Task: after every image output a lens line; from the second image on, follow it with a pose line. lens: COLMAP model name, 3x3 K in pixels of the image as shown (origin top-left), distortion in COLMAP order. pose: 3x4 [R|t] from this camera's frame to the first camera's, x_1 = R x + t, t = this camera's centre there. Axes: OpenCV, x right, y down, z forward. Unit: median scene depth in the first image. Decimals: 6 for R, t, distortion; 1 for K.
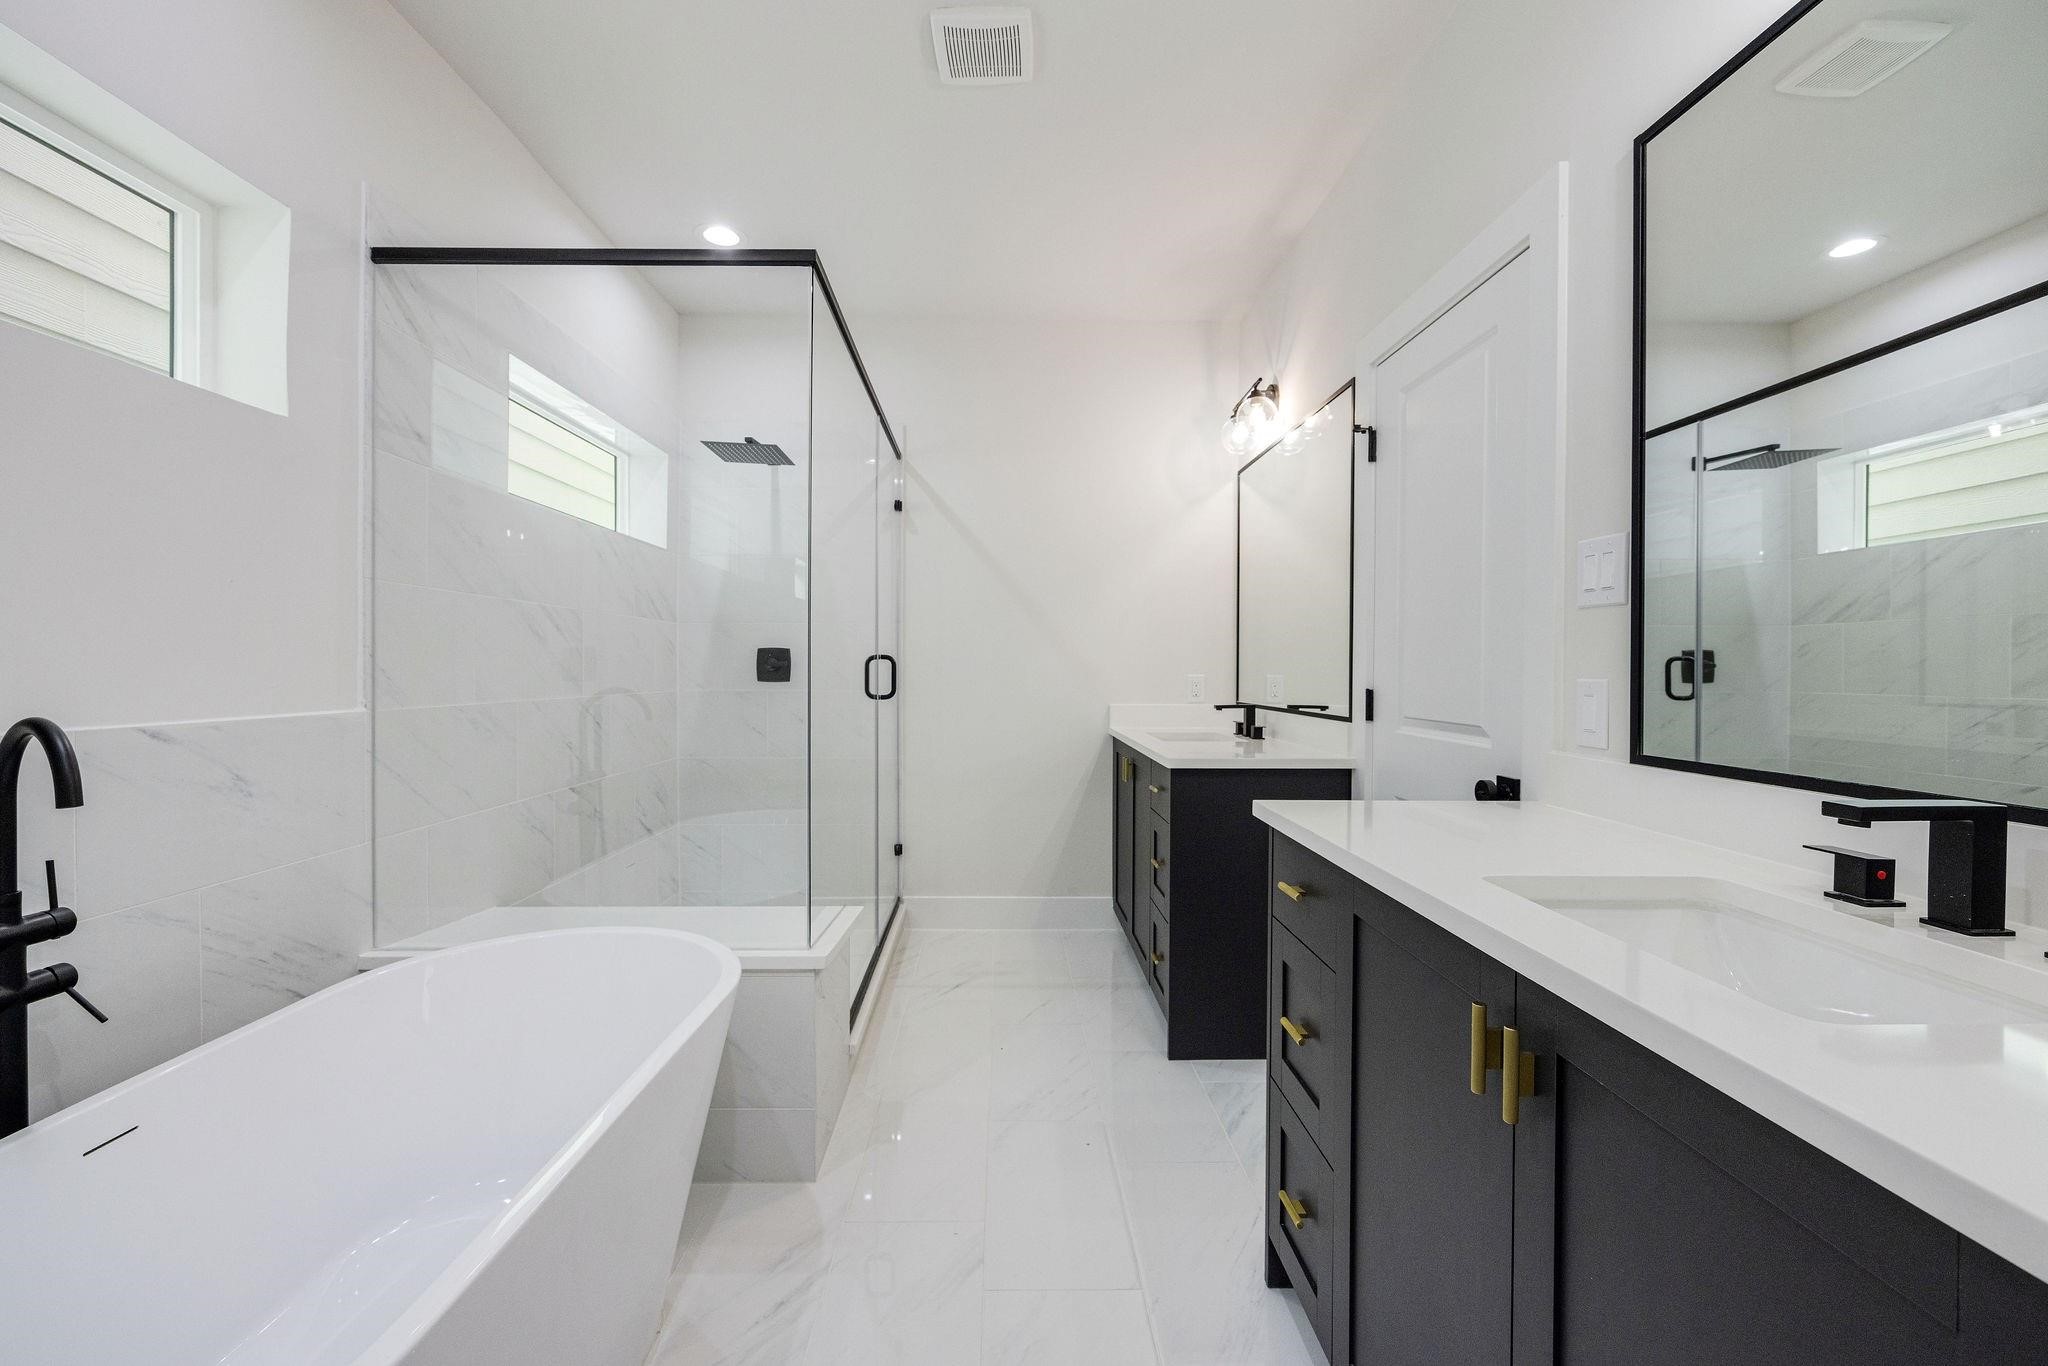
lens RADIAL K [[822.4, 0, 1017.4], [0, 822.4, 659.6], [0, 0, 1]] dist [0.001054, 0.000262]
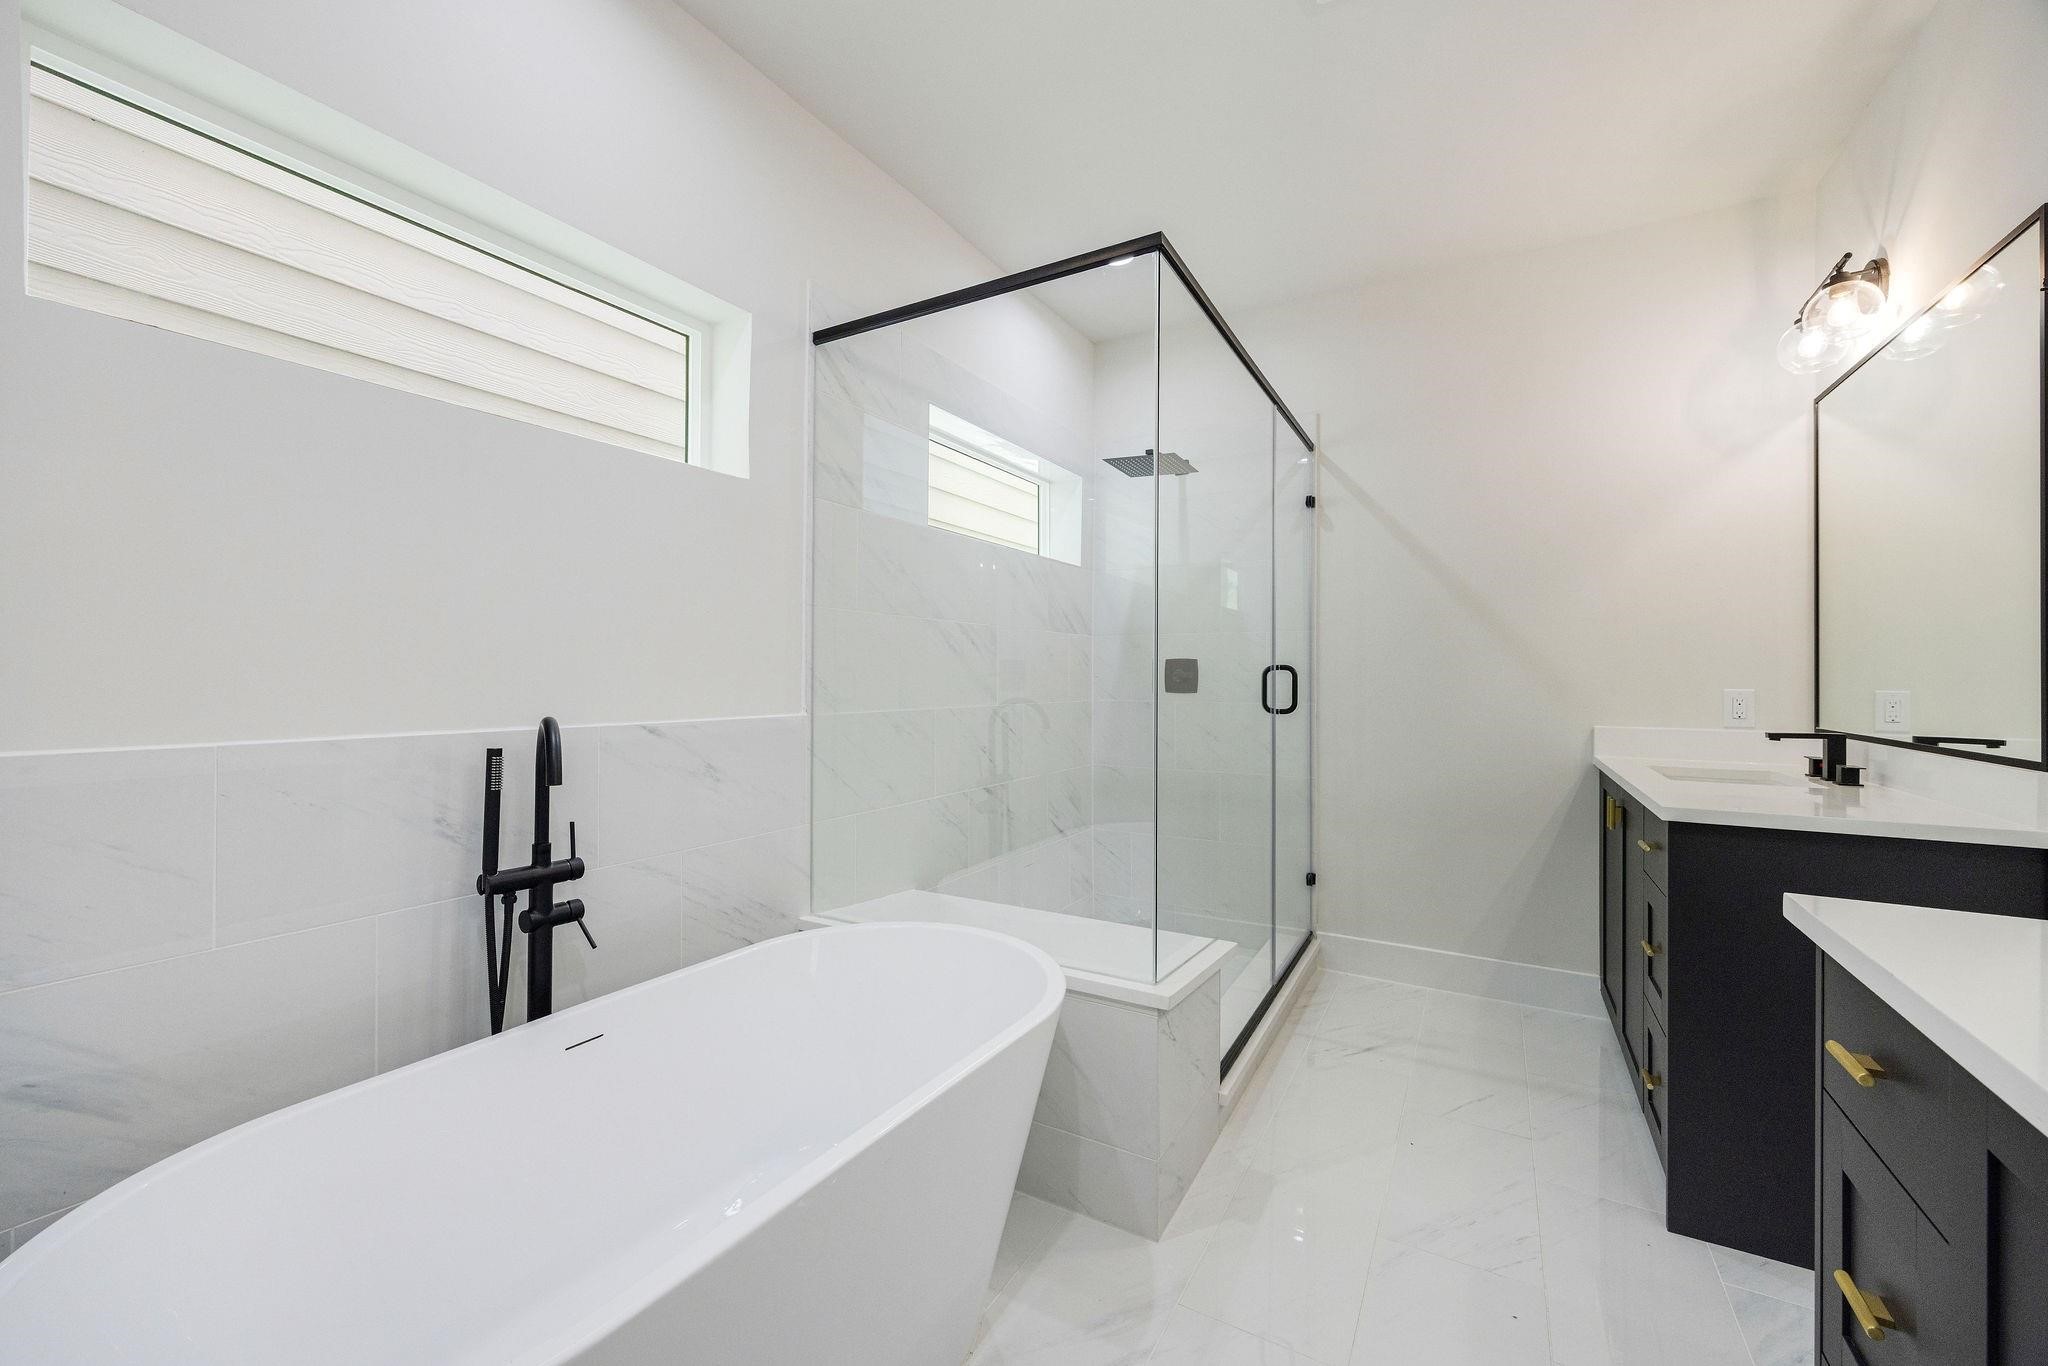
lens RADIAL K [[809.2, 0, 1019.2], [0, 809.2, 663.6], [0, 0, 1]] dist [-0.004194, 0.000232]
pose [[0.857298, -0.008024, -0.514758, 0.062410], [0.004154, 0.999954, -0.008669, -0.000926], [0.514803, 0.005293, 0.857292, 0.102791]]
